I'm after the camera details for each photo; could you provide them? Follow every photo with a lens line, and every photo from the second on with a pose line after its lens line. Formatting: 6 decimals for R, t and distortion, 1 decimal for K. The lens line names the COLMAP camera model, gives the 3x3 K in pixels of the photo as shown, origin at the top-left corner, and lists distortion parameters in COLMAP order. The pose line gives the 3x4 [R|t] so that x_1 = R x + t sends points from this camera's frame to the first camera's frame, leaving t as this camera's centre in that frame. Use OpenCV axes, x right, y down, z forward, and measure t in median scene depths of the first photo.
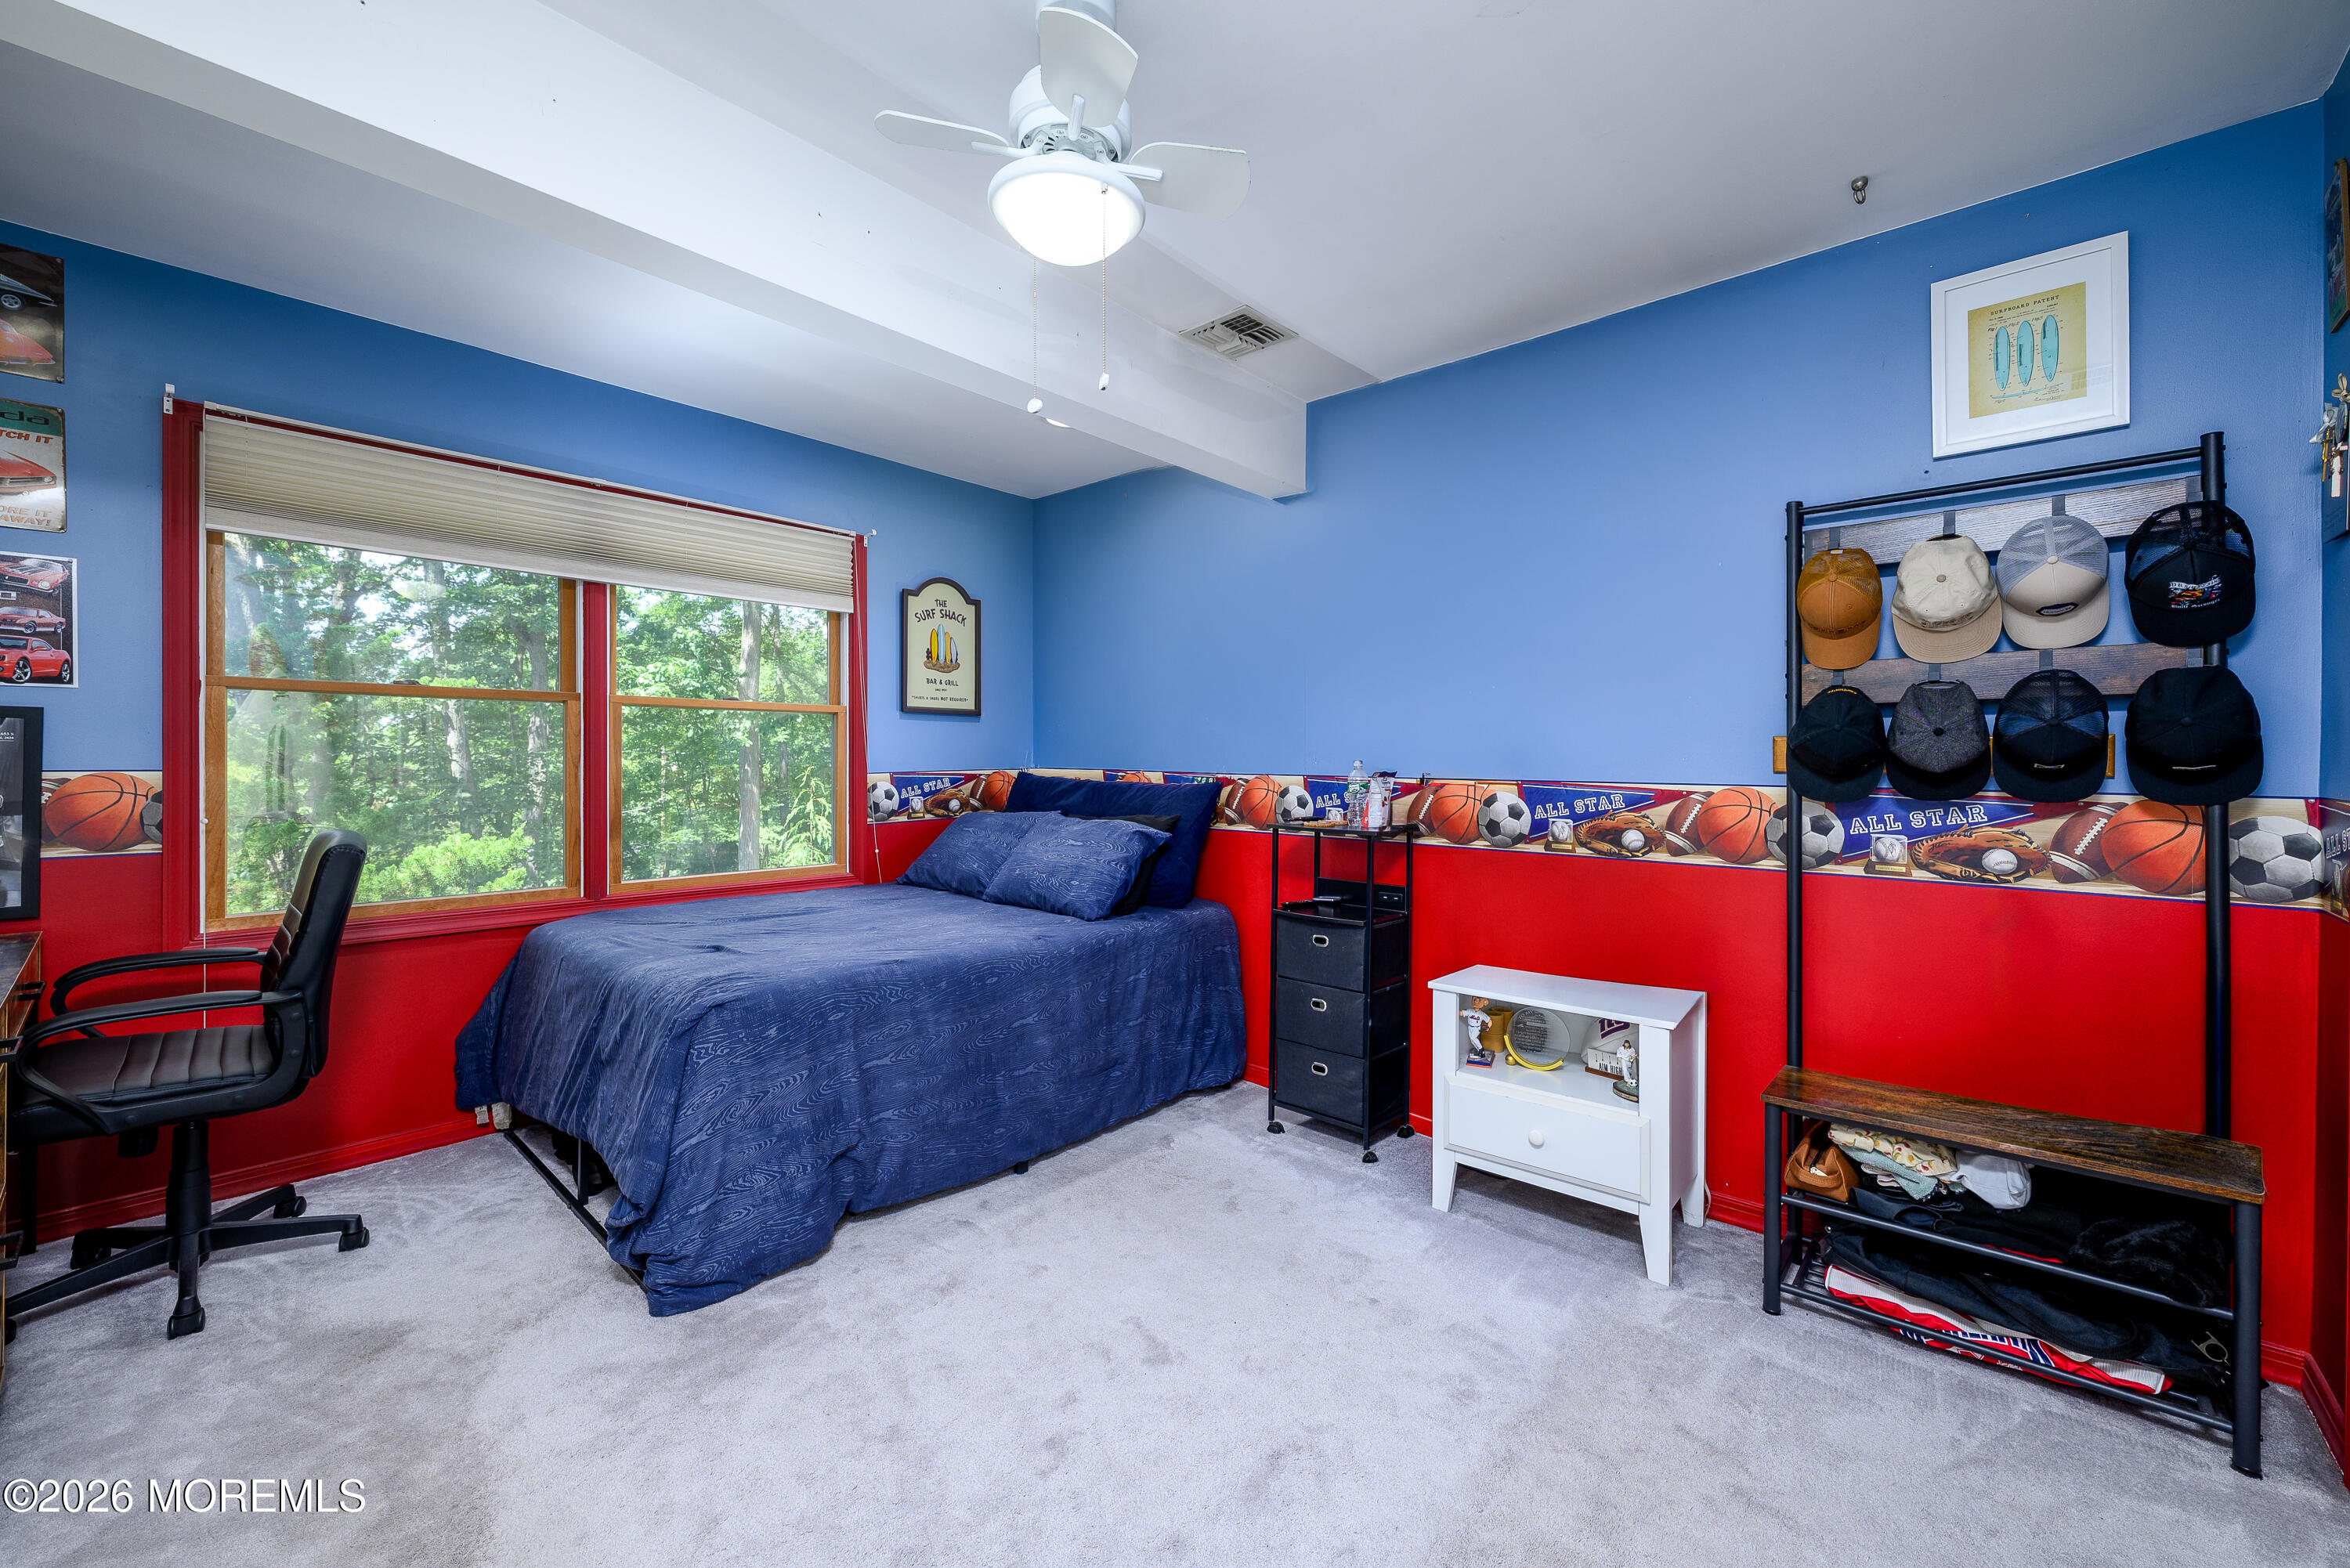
lens RADIAL K [[946.7, 0, 1176.0], [0, 946.7, 767.8], [0, 0, 1]] dist [-0.001222, 0.000489]
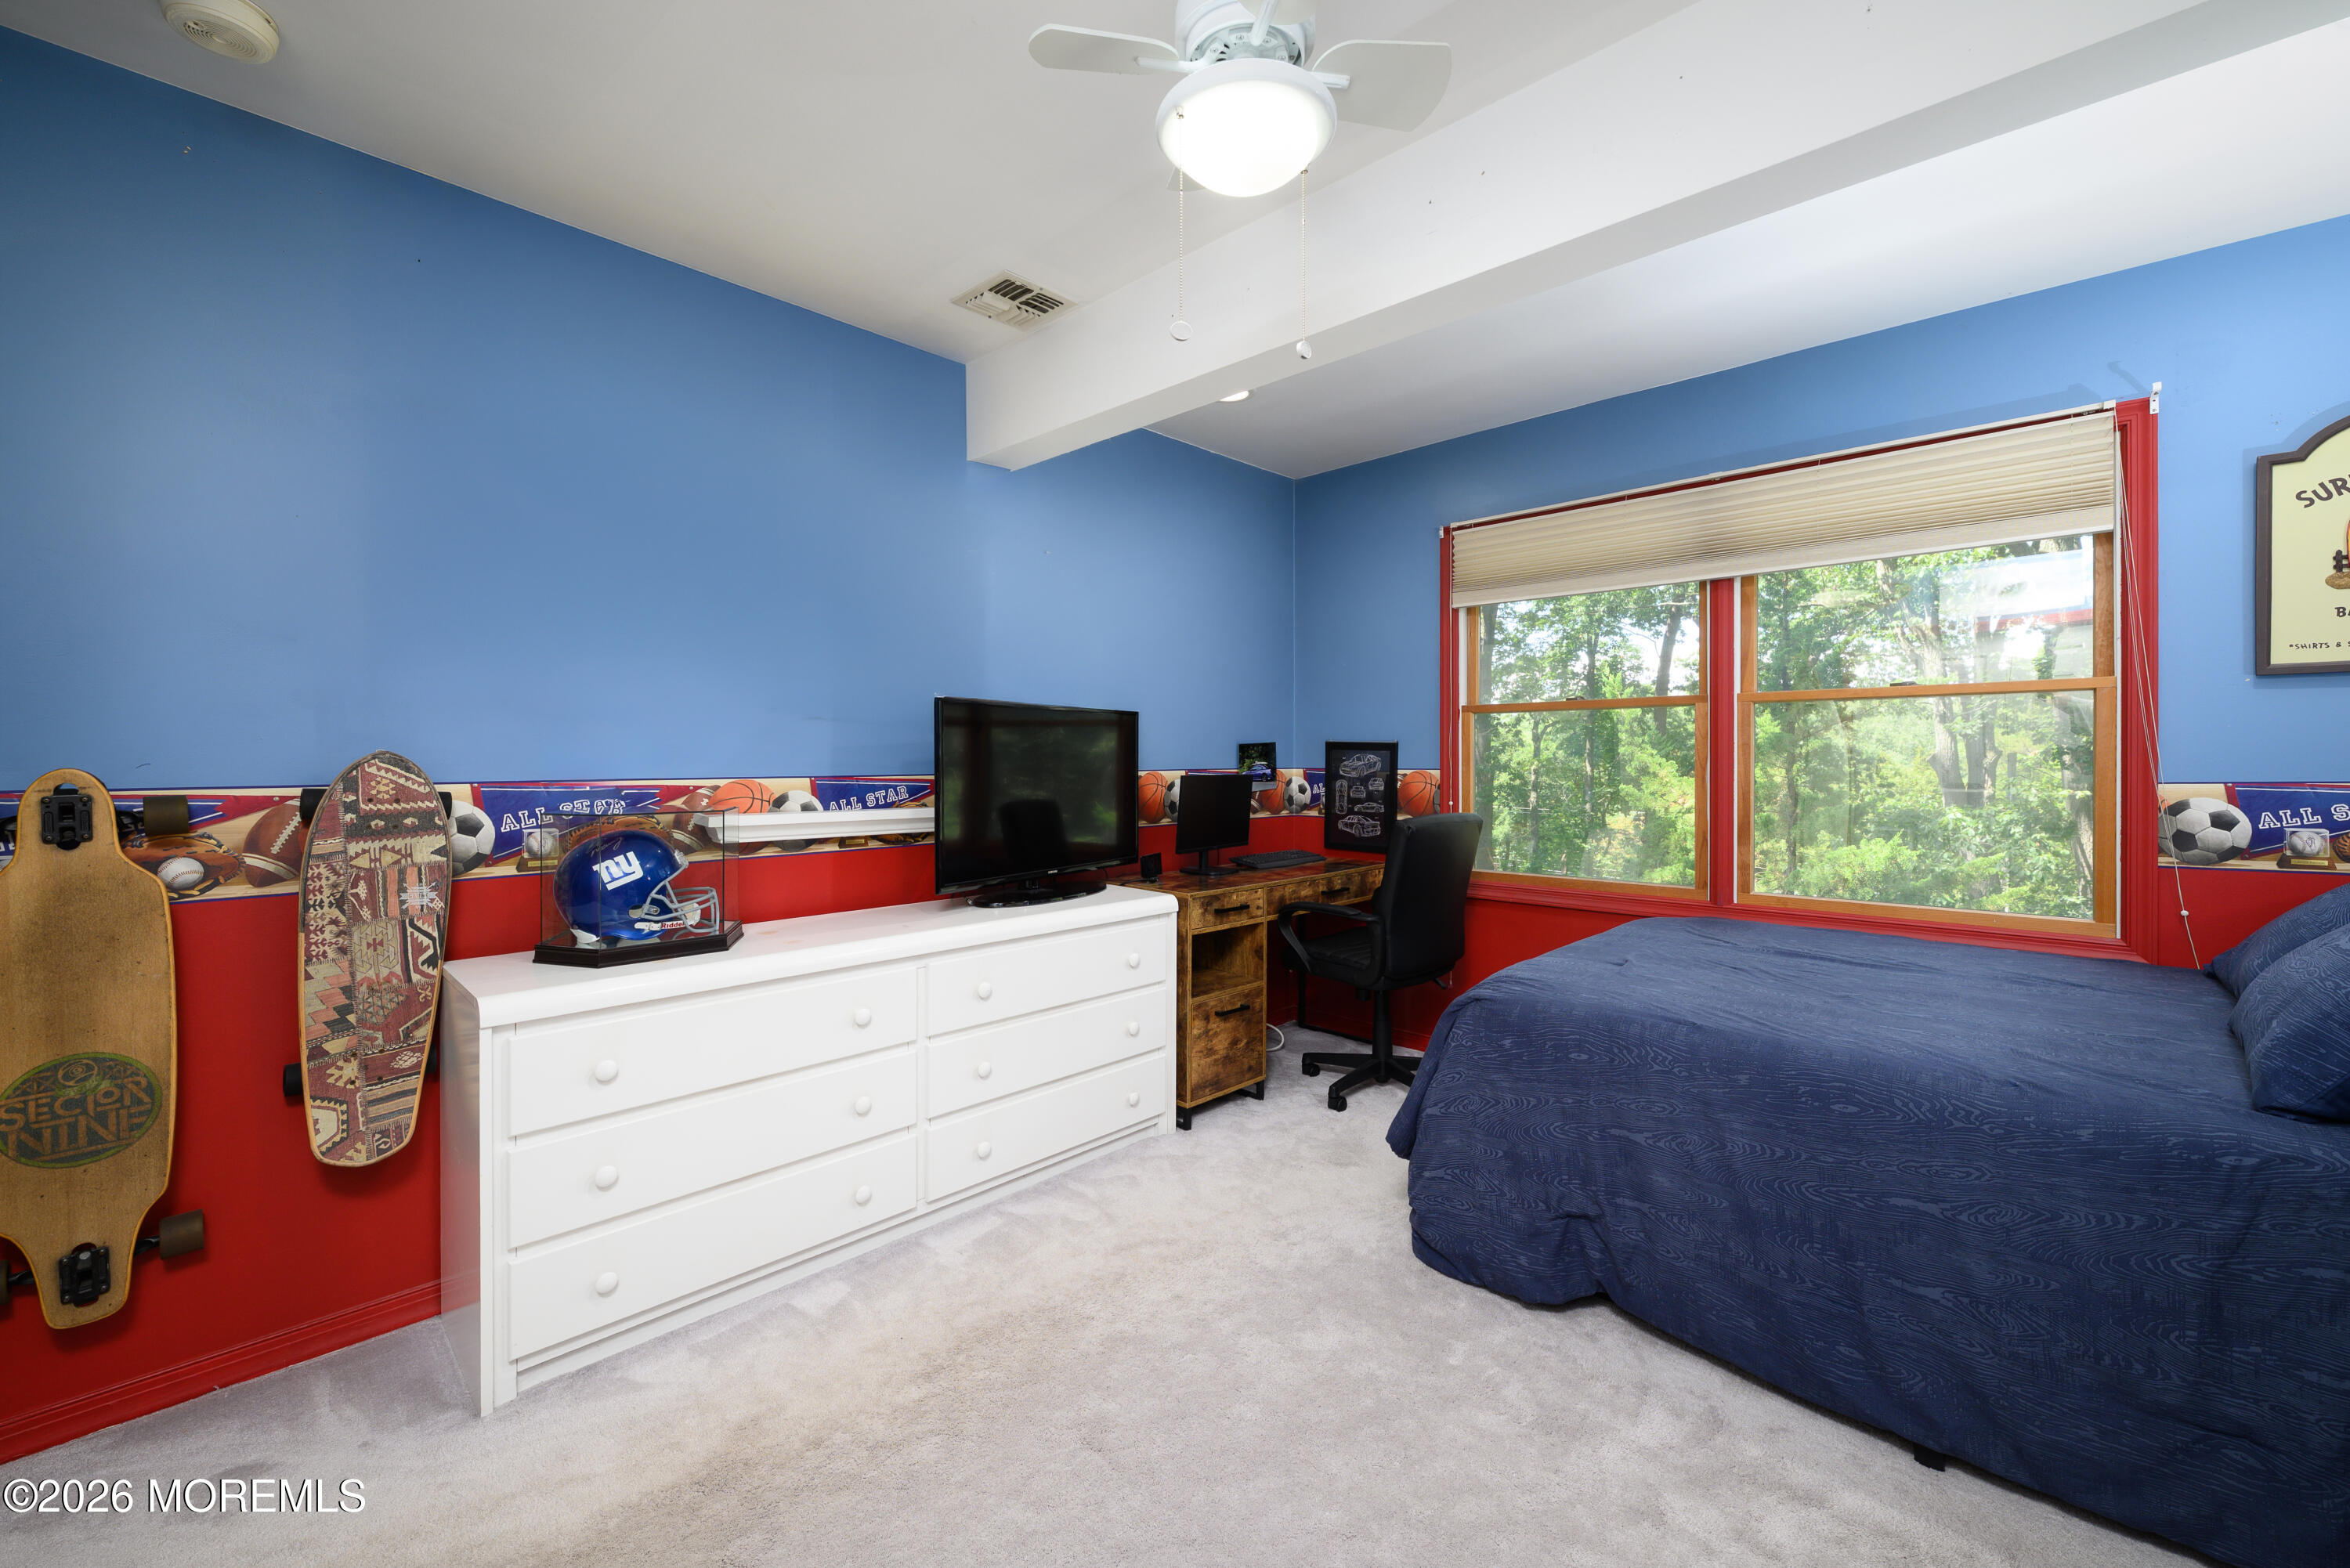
lens RADIAL K [[946.7, 0, 1177.7], [0, 946.7, 769.8], [0, 0, 1]] dist [-0.001222, 0.000489]
pose [[-0.034494, 0.005097, -0.999392, 0.378488], [-0.008427, 0.999950, 0.005391, -0.000794], [0.999369, 0.008608, -0.034449, 0.480748]]
